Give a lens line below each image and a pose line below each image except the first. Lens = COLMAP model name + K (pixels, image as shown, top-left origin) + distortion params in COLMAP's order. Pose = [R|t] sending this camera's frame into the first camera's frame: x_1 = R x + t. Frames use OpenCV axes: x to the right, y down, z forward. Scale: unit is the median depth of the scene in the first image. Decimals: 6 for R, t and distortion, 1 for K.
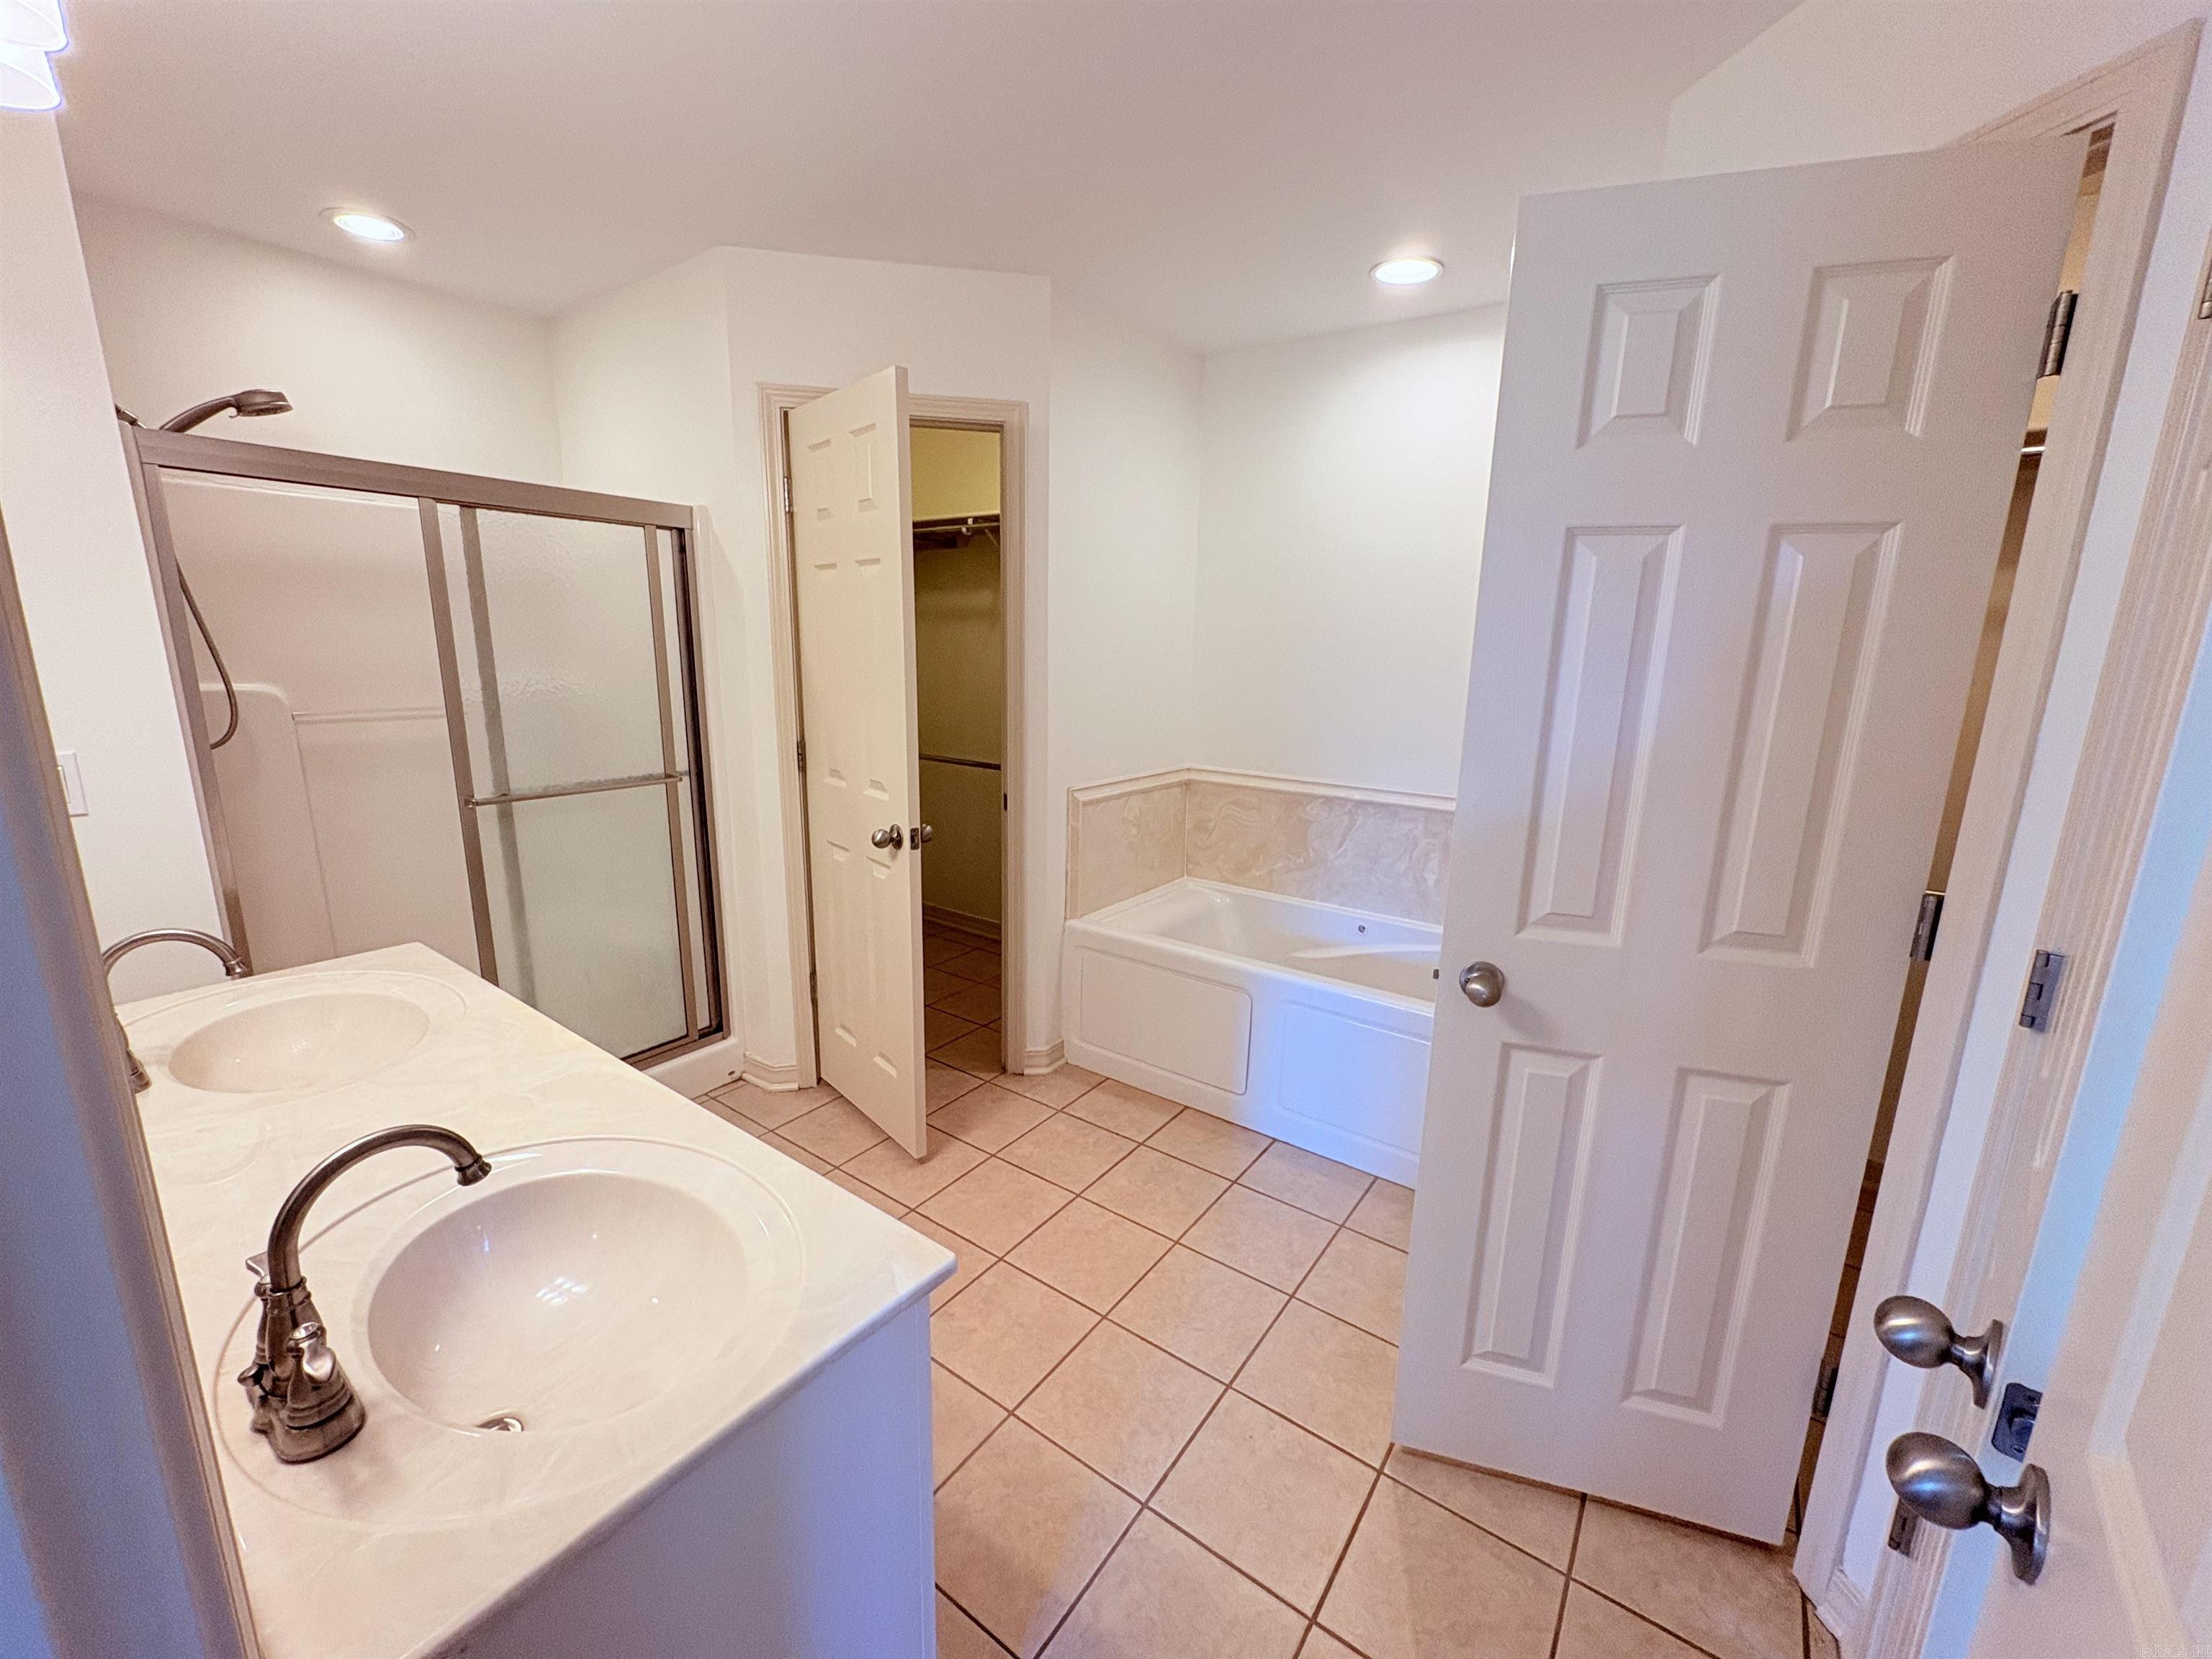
lens RADIAL K [[881.8, 0, 1106.0], [0, 881.8, 829.5], [0, 0, 1]] dist [-0.003626, 0.000050]
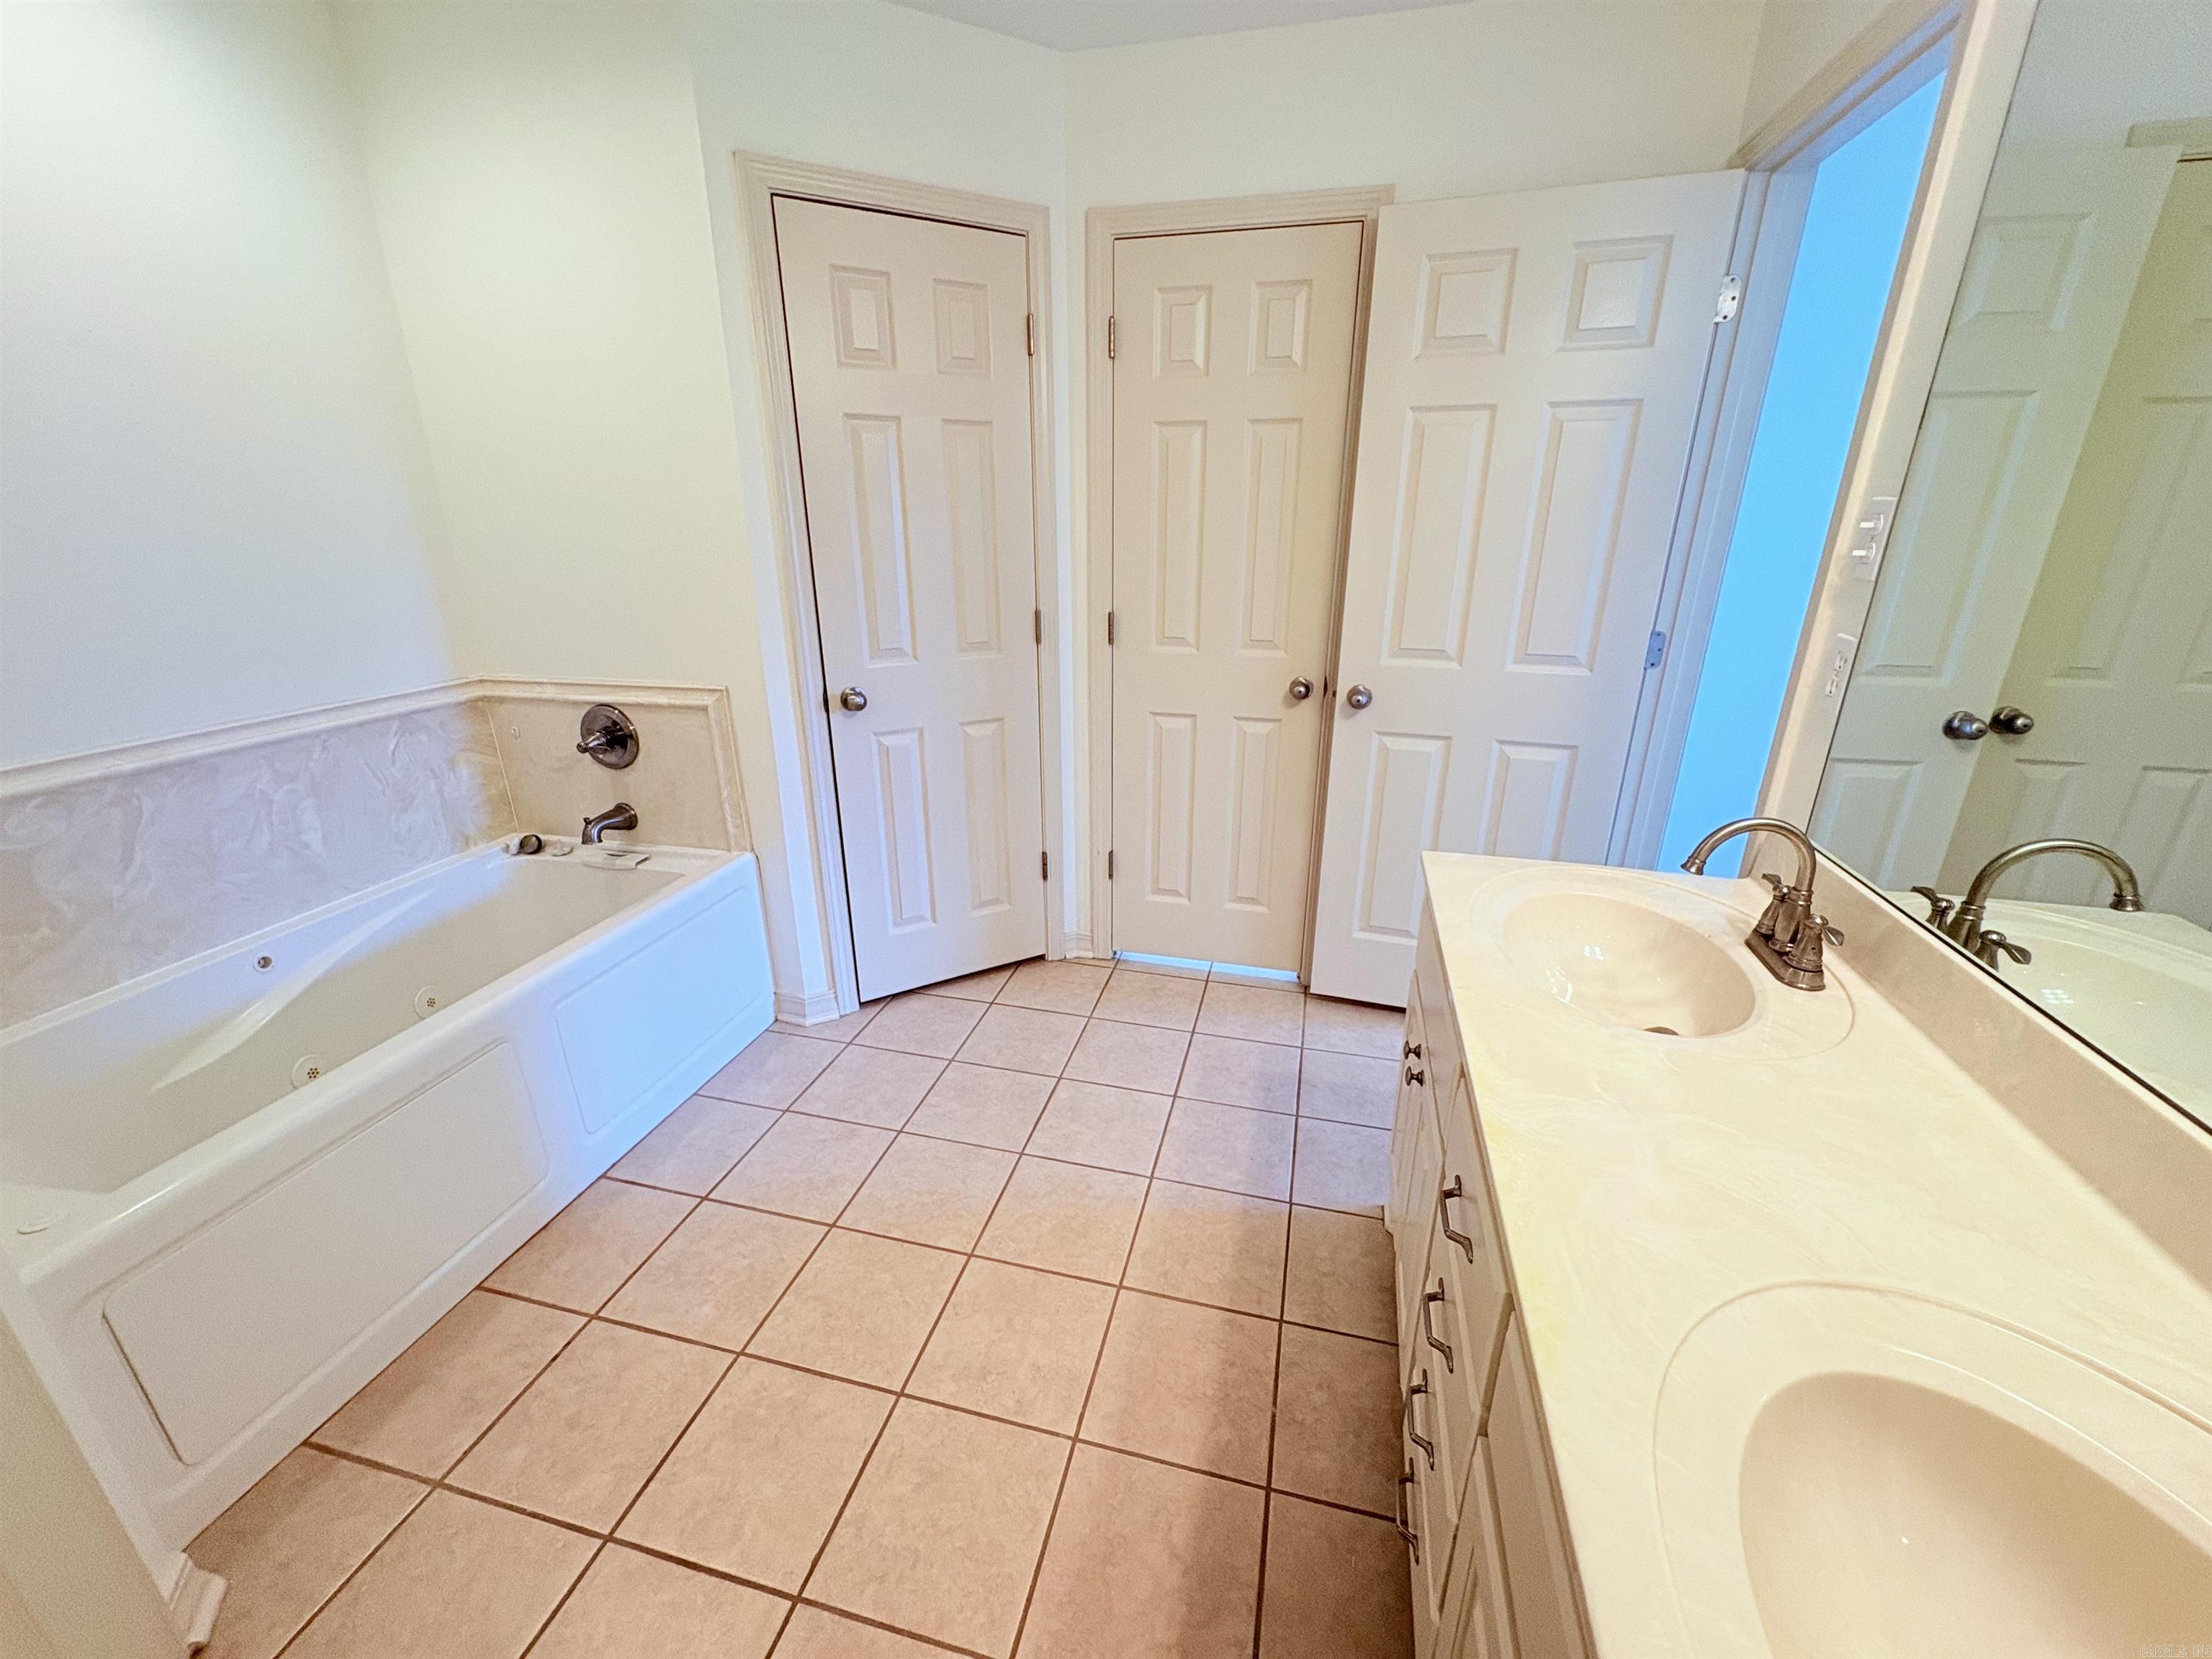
lens RADIAL K [[881.8, 0, 1106.0], [0, 881.8, 829.5], [0, 0, 1]] dist [-0.003626, 0.000050]
pose [[-0.367269, -0.330692, 0.869342, -0.436162], [0.189771, 0.888359, 0.418098, -0.116965], [-0.910550, 0.318530, -0.263511, 0.610327]]
